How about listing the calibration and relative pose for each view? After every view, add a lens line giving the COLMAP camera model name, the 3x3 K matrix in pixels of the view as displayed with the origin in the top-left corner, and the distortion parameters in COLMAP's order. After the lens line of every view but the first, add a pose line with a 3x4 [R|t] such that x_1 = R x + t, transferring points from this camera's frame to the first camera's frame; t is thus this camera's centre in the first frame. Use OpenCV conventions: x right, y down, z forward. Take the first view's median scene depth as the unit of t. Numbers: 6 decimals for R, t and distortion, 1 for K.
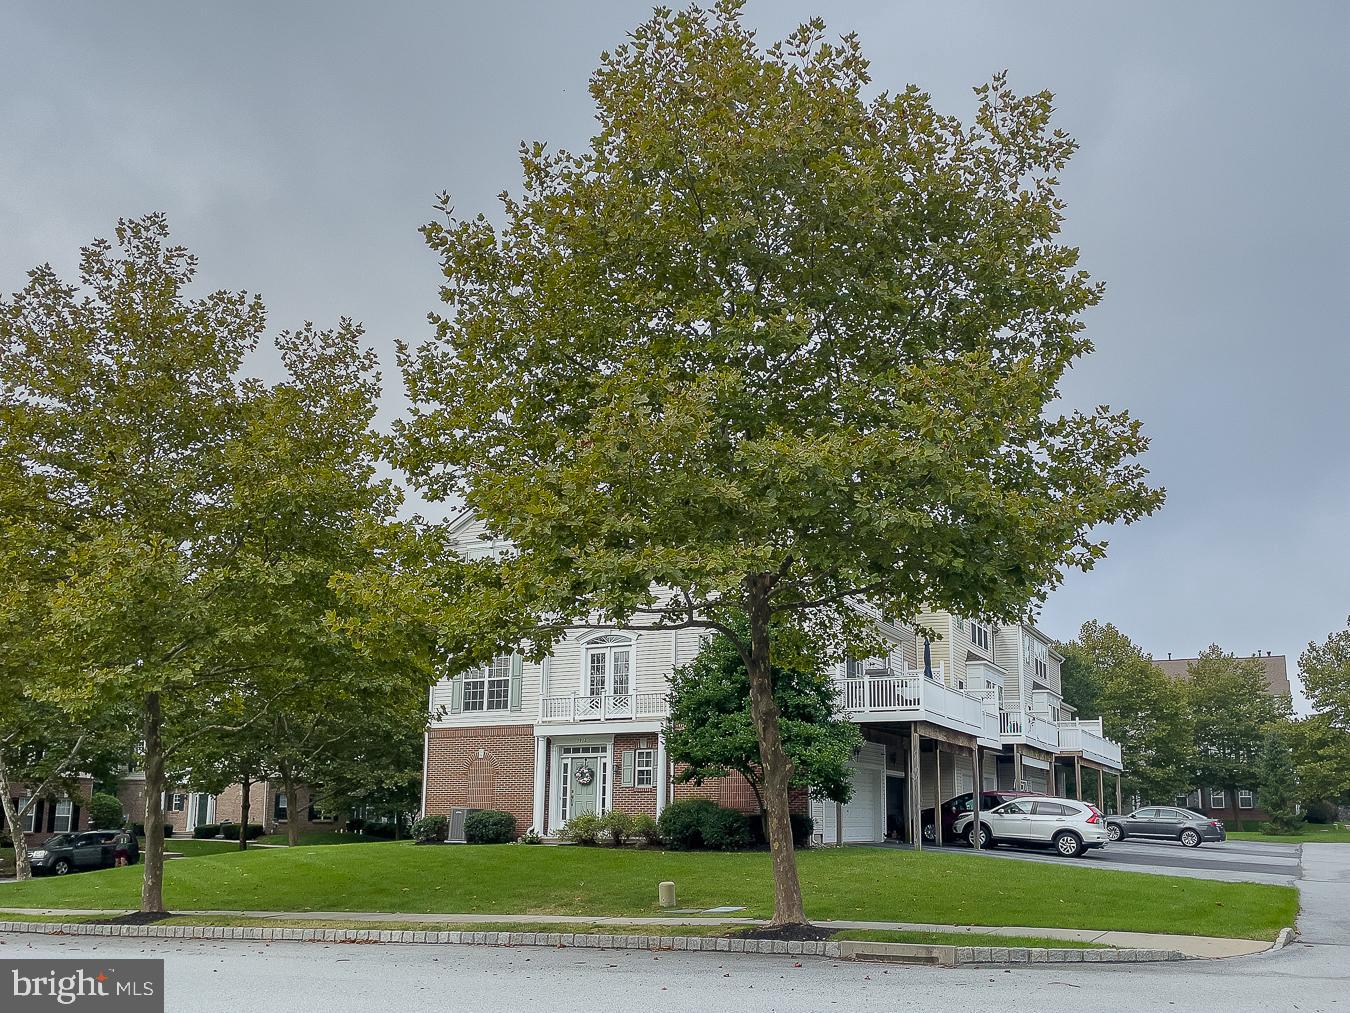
lens RADIAL K [[1301.4, 0, 671.2], [0, 1301.4, 514.2], [0, 0, 1]] dist [0.026828, 0.000000]
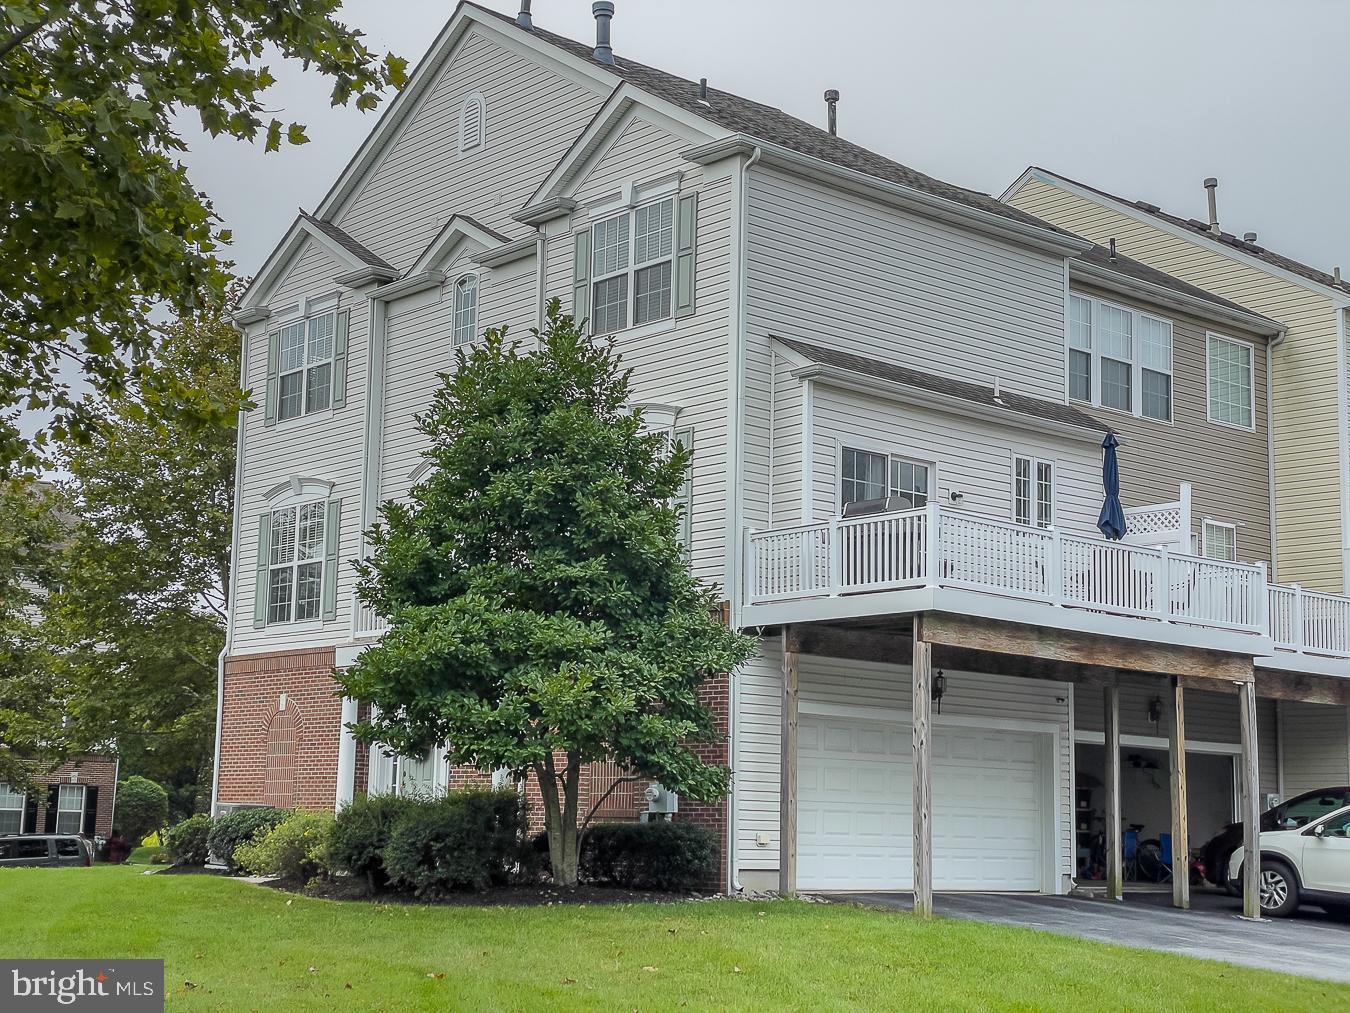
lens RADIAL K [[2011.0, 0, 662.4], [0, 2011.0, 498.1], [0, 0, 1]] dist [0.093660, 0.000000]
pose [[0.901949, -0.051780, -0.428726, 0.358608], [0.080256, 0.995589, 0.048598, 0.075836], [0.424318, -0.078241, 0.902127, 0.342916]]
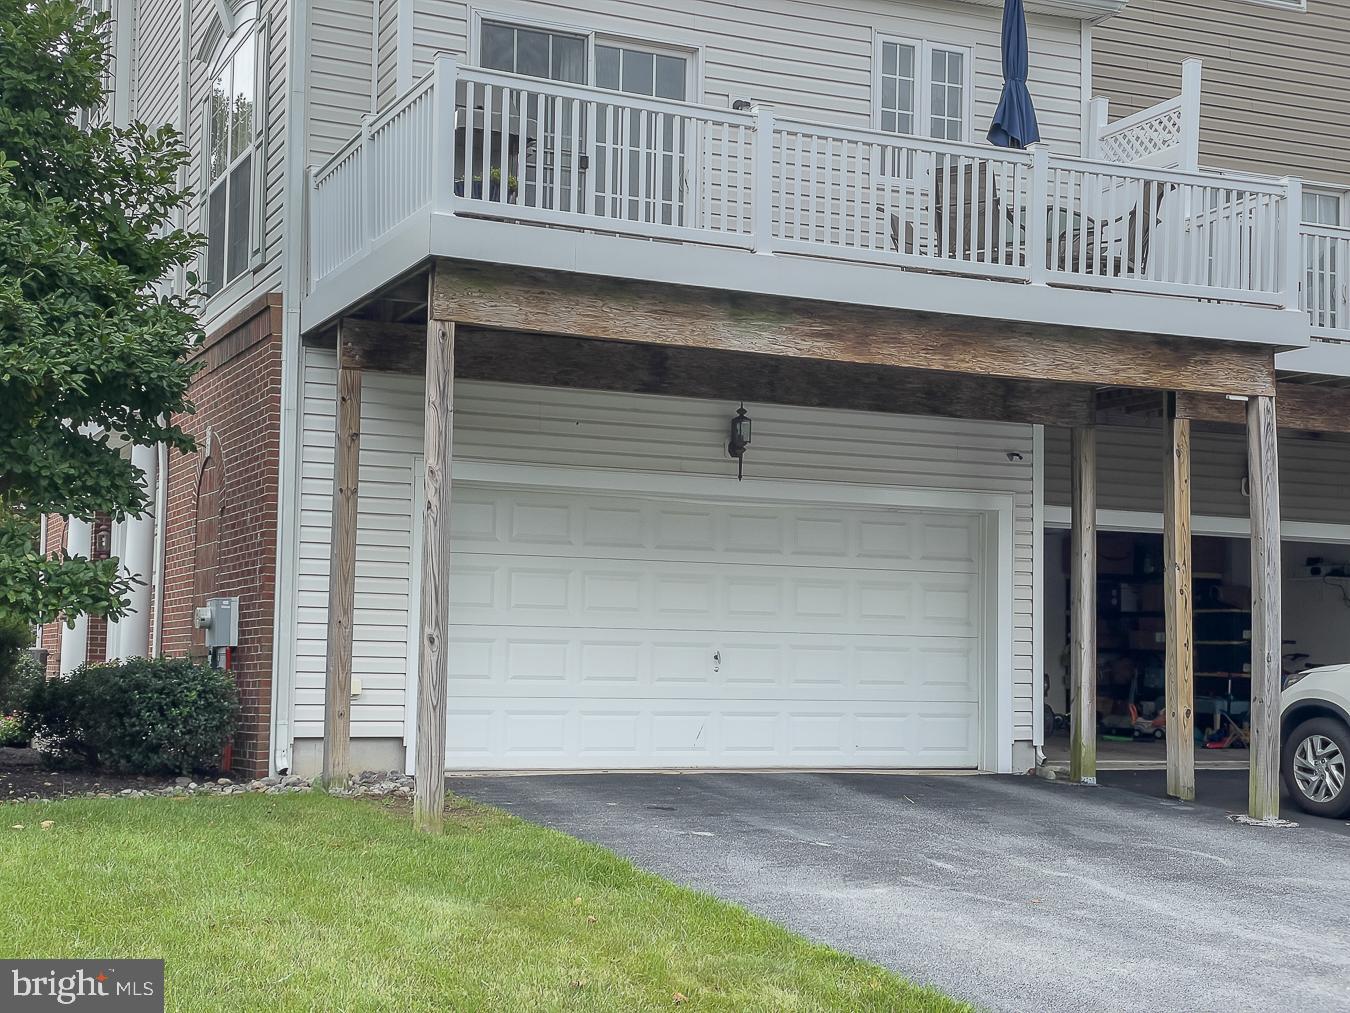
lens RADIAL K [[2011.0, 0, 675.1], [0, 2011.0, 515.4], [0, 0, 1]] dist [0.093660, 0.000000]
pose [[0.743960, -0.044393, -0.666748, 0.408432], [0.142790, 0.985306, 0.093723, 0.156631], [0.652790, -0.164931, 0.739367, 0.682377]]
